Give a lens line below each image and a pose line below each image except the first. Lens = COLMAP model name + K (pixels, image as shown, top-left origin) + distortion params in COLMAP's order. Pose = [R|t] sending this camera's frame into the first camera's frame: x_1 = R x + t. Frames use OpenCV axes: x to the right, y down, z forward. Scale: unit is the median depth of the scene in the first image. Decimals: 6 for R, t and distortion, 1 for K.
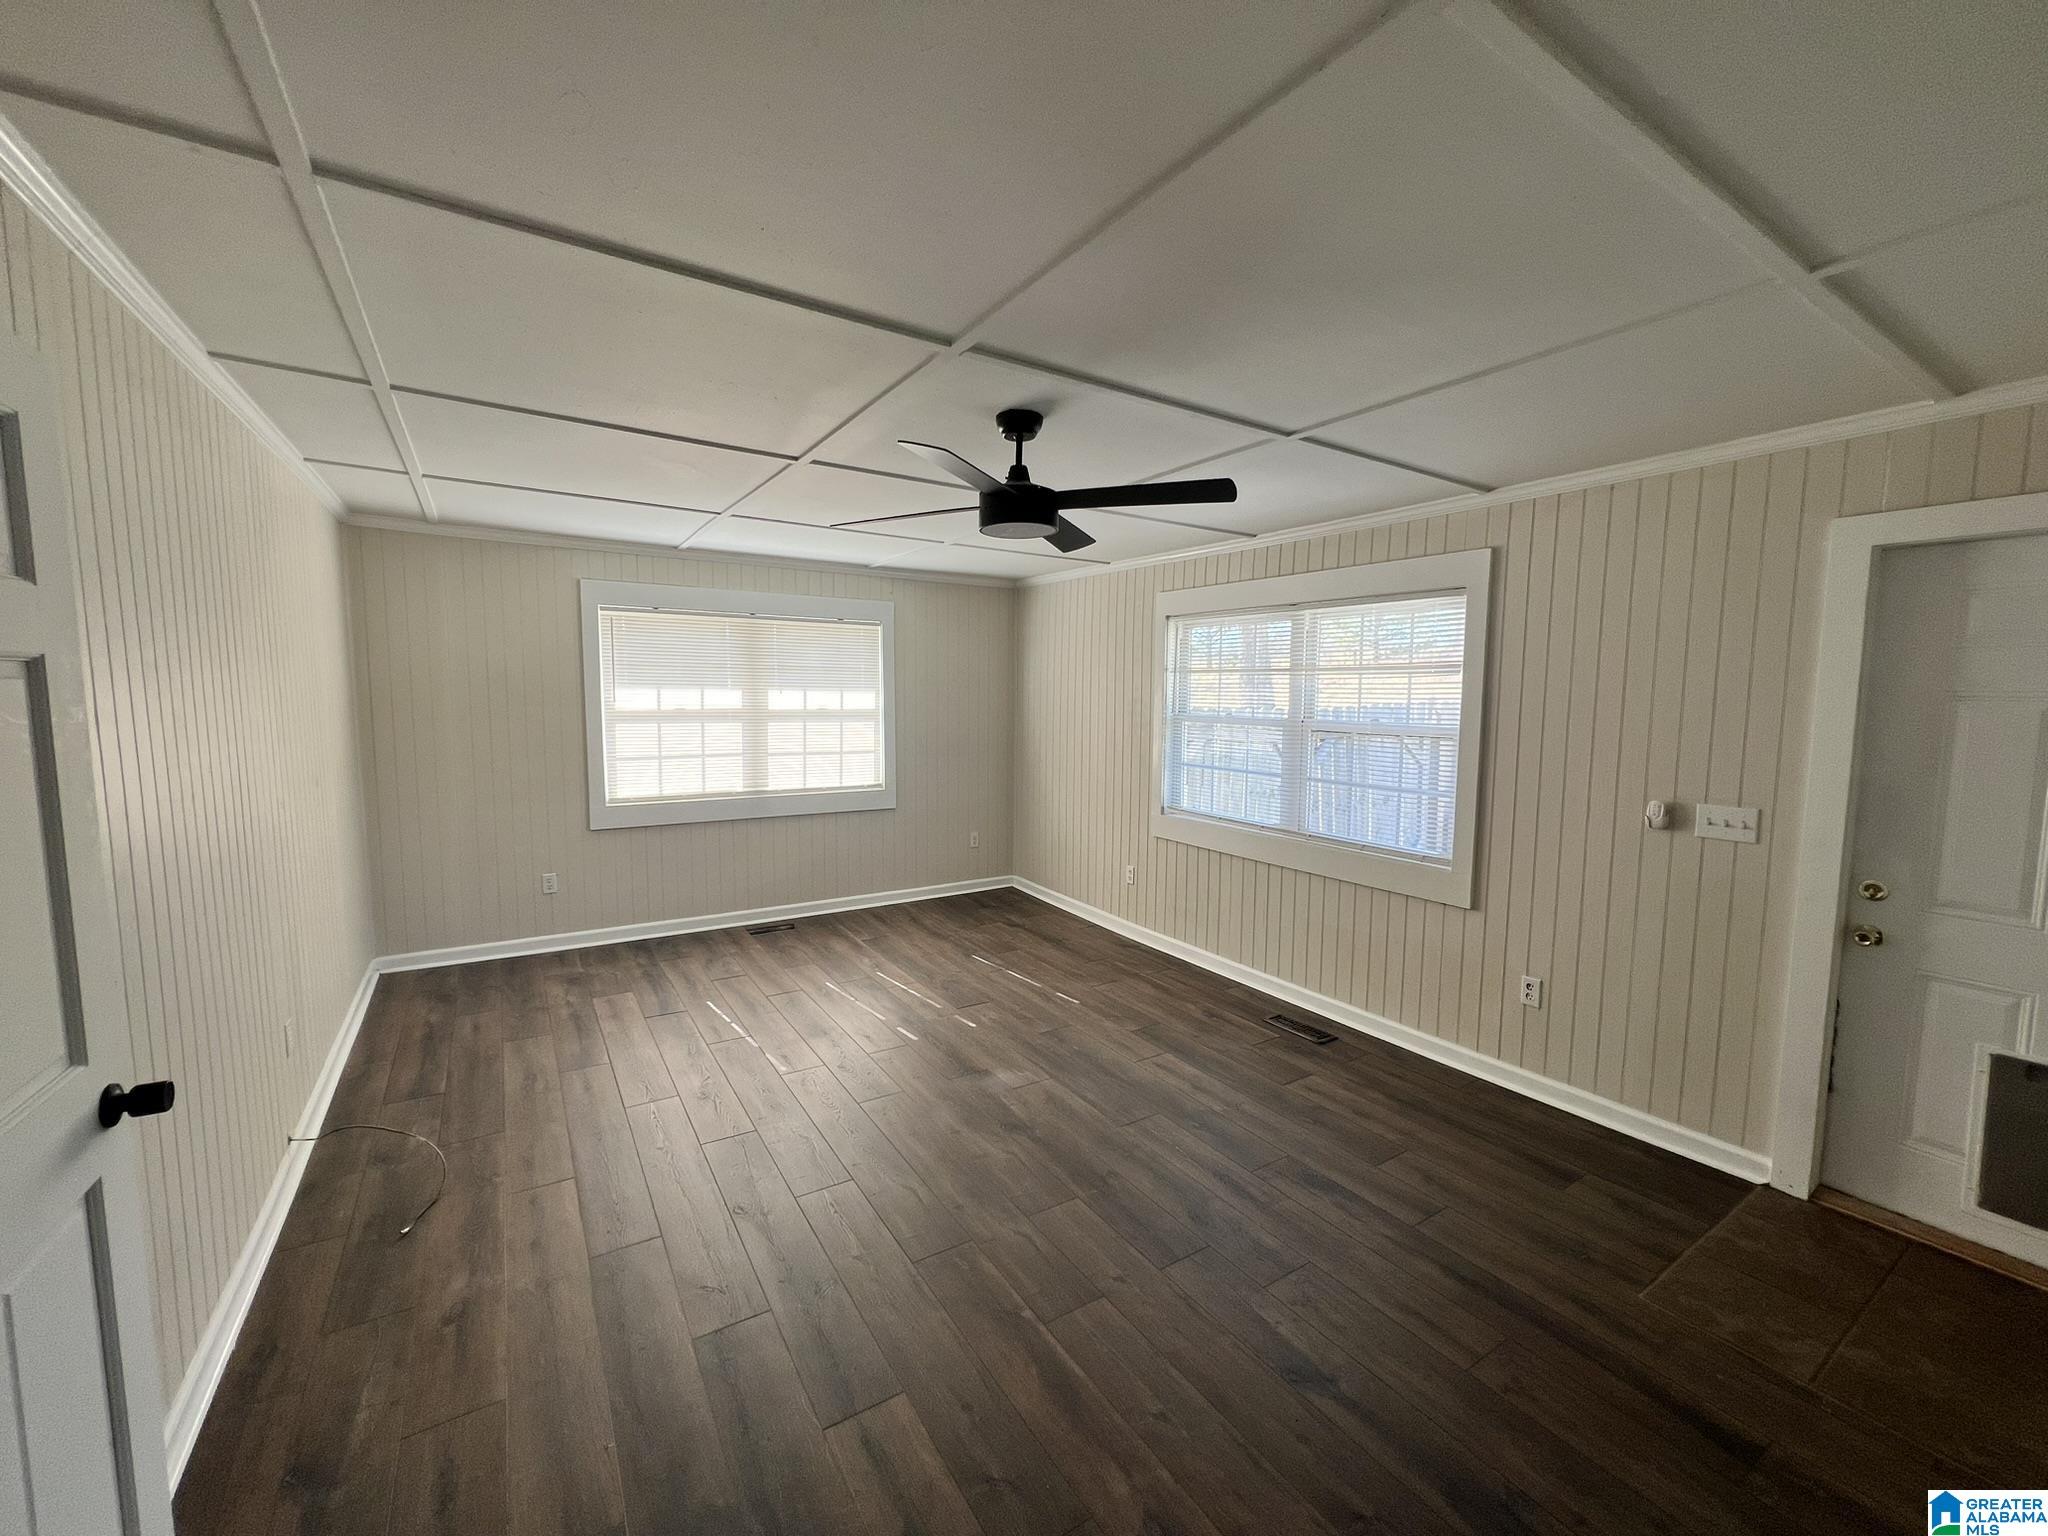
lens RADIAL K [[822.0, 0, 1019.7], [0, 822.0, 762.8], [0, 0, 1]] dist [0.000229, 0.000245]
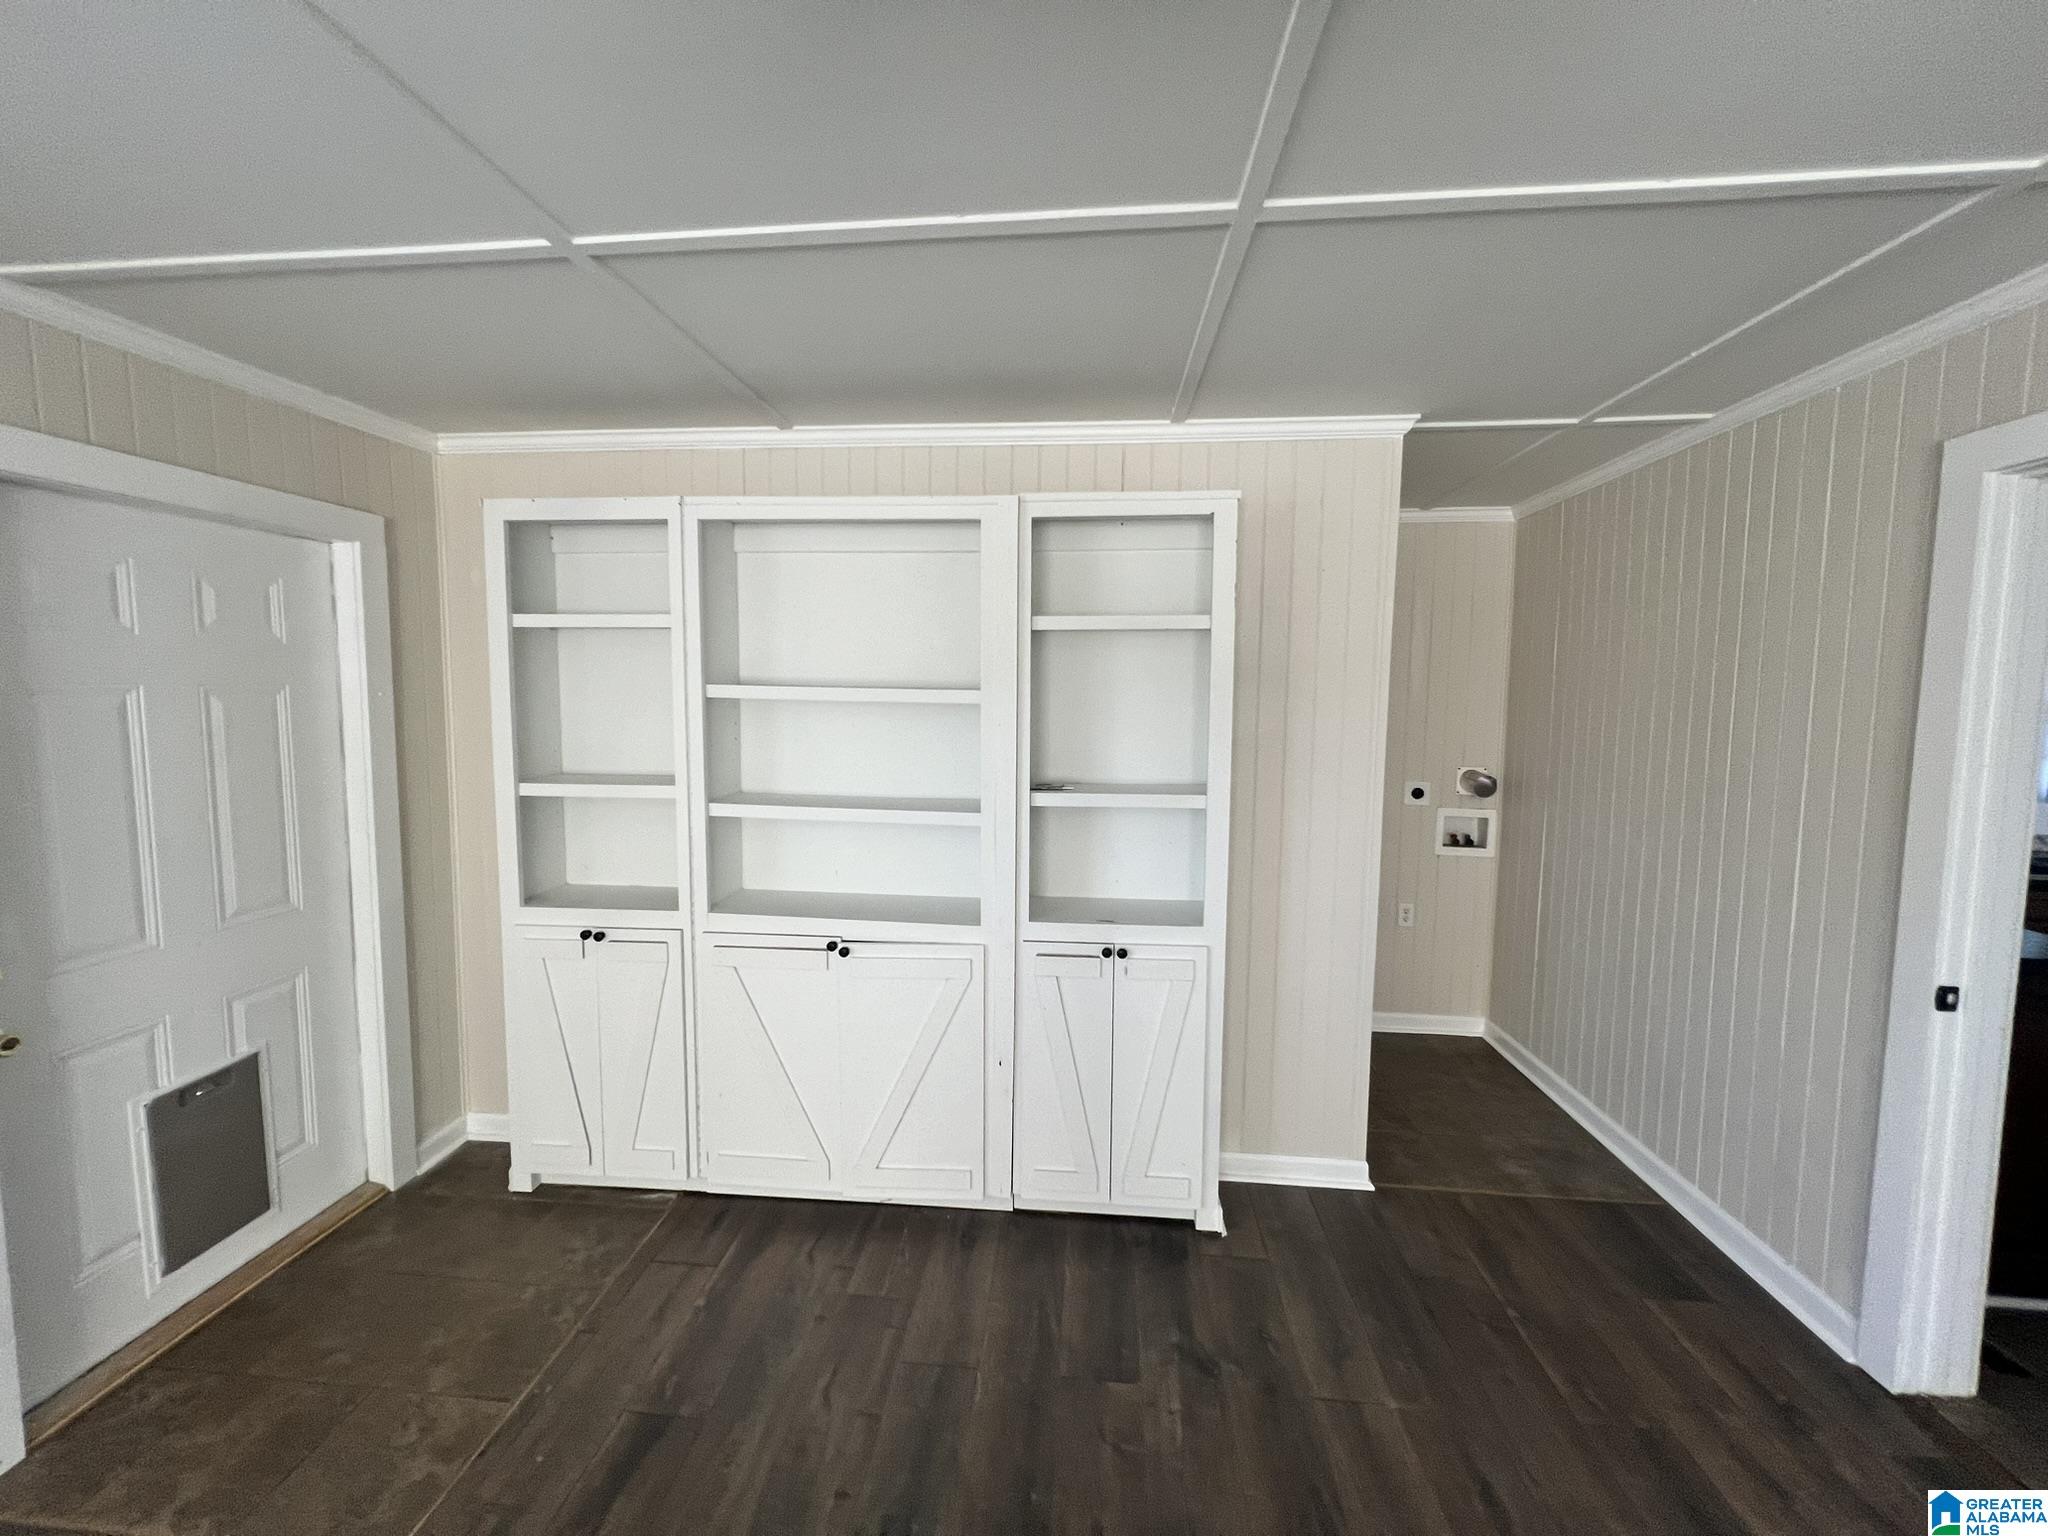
lens RADIAL K [[814.8, 0, 1021.2], [0, 814.8, 761.7], [0, 0, 1]] dist [-0.000779, -0.000202]
pose [[-0.785812, -0.063063, 0.615242, -0.051107], [0.044635, 0.986411, 0.158118, -0.098931], [-0.616853, 0.151712, -0.772318, 1.041999]]
